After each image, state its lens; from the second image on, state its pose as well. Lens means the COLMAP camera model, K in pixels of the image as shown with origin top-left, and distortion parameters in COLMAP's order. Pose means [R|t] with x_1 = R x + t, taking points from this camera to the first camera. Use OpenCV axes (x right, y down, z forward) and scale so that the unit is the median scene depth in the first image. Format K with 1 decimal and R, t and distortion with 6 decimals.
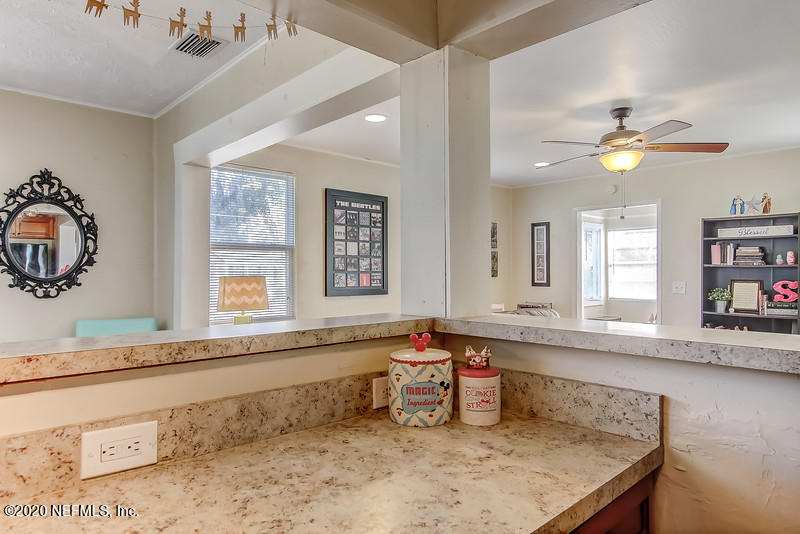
lens RADIAL K [[490.4, 0, 400.7], [0, 490.4, 269.0], [0, 0, 1]] dist [-0.009861, 0.002822]
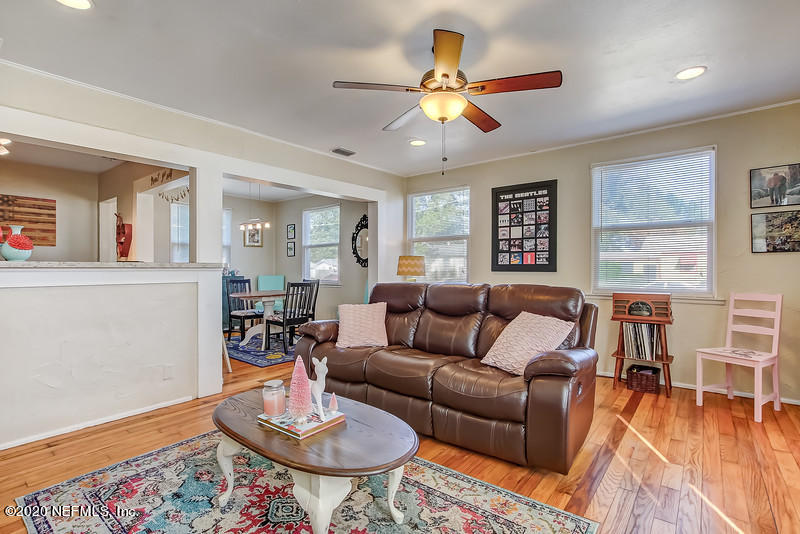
lens RADIAL K [[377.0, 0, 399.3], [0, 377.0, 272.6], [0, 0, 1]] dist [-0.009468, 0.001922]
pose [[0.154204, 0.011727, -0.987969, 0.828806], [0.009073, 0.999871, 0.013284, 0.045217], [0.987997, -0.011012, 0.154077, 0.621119]]
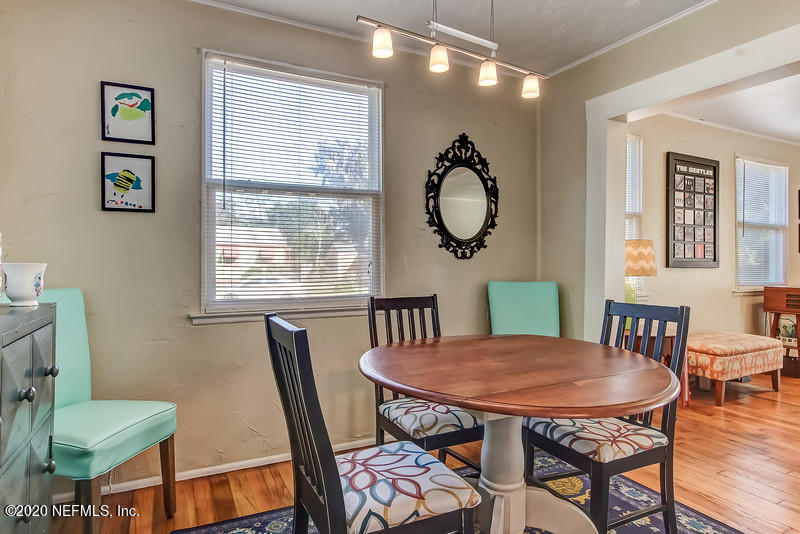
lens RADIAL K [[455.0, 0, 405.0], [0, 455.0, 263.3], [0, 0, 1]] dist [-0.008545, 0.000559]
pose [[0.961530, 0.006939, -0.274612, -0.410174], [-0.003974, 0.999928, 0.011353, 0.041521], [0.274671, -0.009825, 0.961488, 0.029042]]
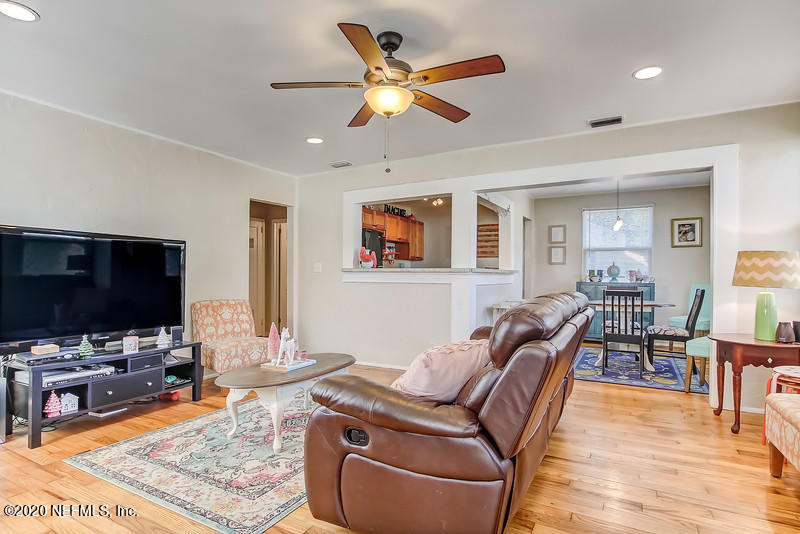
lens RADIAL K [[420.5, 0, 404.8], [0, 420.5, 270.3], [0, 0, 1]] dist [-0.004267, 0.000767]
pose [[-0.946714, -0.009262, -0.321944, 0.489872], [-0.003833, 0.999840, -0.017493, 0.056278], [0.322054, -0.015327, -0.946597, 1.274599]]
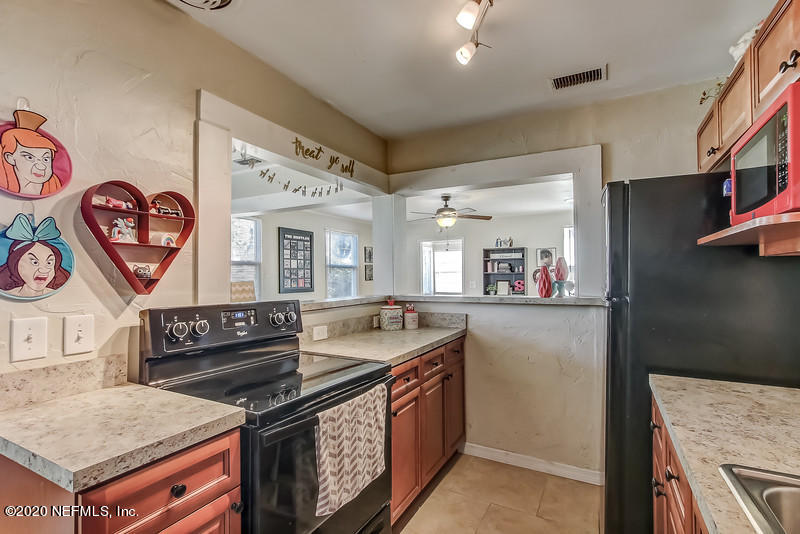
lens RADIAL K [[377.0, 0, 399.9], [0, 377.0, 271.7], [0, 0, 1]] dist [-0.009468, 0.001922]
pose [[0.948309, -0.005040, 0.317308, -0.175413], [0.007451, 0.999952, -0.006385, -0.005569], [-0.317261, 0.008419, 0.948301, -0.320942]]
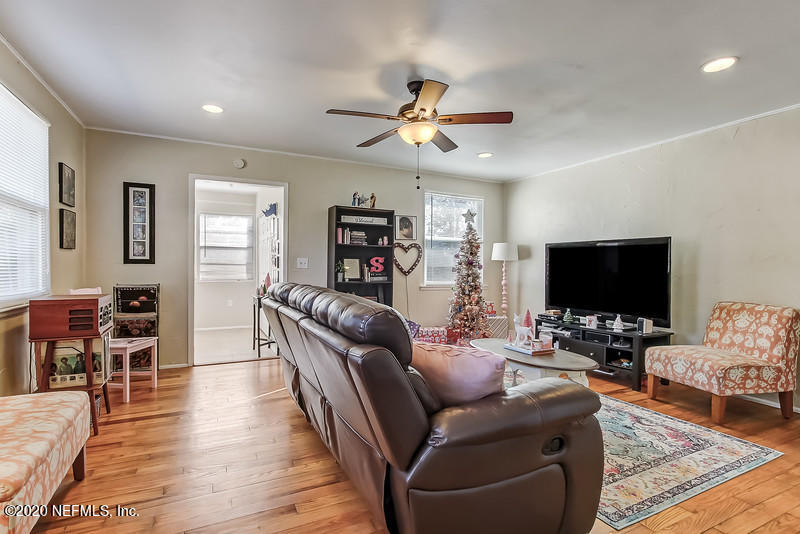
lens RADIAL K [[377.0, 0, 397.7], [0, 377.0, 268.6], [0, 0, 1]] dist [-0.009468, 0.001922]
pose [[0.292720, -0.000289, 0.956198, -0.254508], [-0.012097, 0.999919, 0.004005, 0.052796], [-0.956122, -0.012740, 0.292693, 0.612949]]
